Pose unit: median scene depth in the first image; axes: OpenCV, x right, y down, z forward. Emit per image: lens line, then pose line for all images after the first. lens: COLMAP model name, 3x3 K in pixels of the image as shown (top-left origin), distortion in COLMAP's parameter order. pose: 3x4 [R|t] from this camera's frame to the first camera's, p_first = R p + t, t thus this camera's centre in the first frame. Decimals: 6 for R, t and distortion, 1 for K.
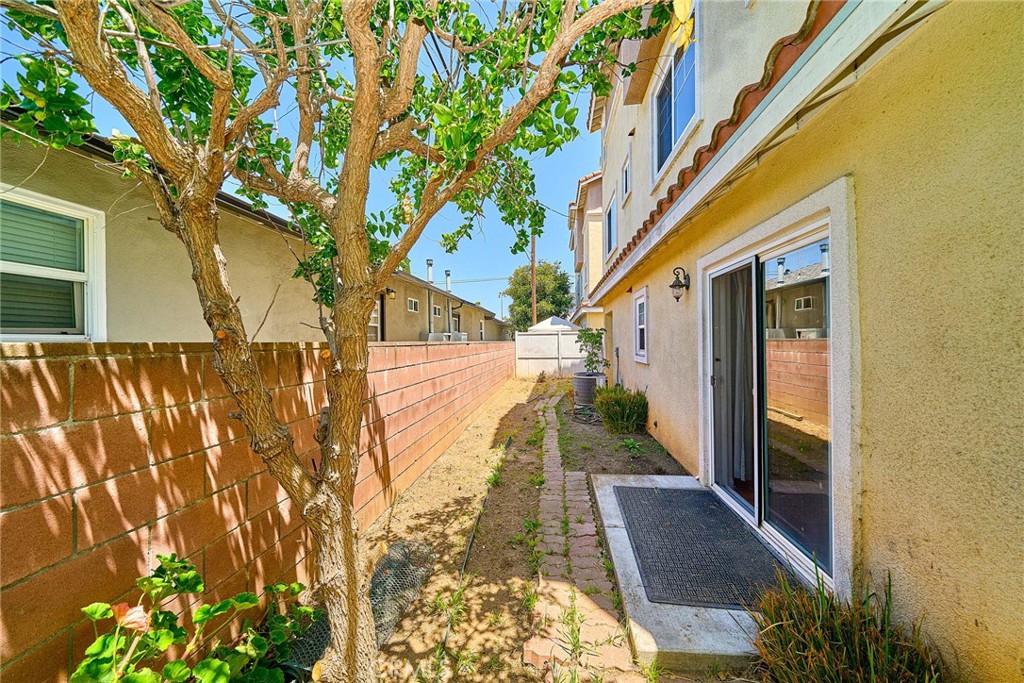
lens RADIAL K [[358.1, 0, 515.0], [0, 358.1, 341.1], [0, 0, 1]] dist [0.001461, -0.000338]
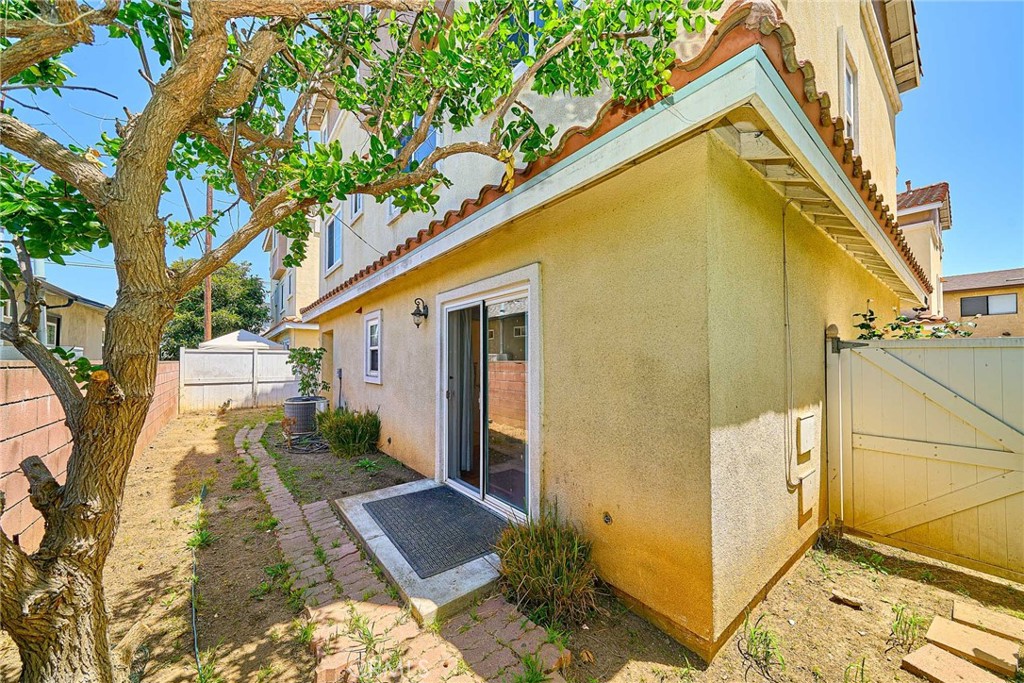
lens RADIAL K [[361.4, 0, 524.7], [0, 361.4, 354.8], [0, 0, 1]] dist [0.000058, -0.000116]
pose [[0.699571, 0.021469, 0.714240, -0.151304], [-0.006533, 0.999699, -0.023651, 0.000971], [-0.714533, 0.011879, 0.699501, -0.057906]]
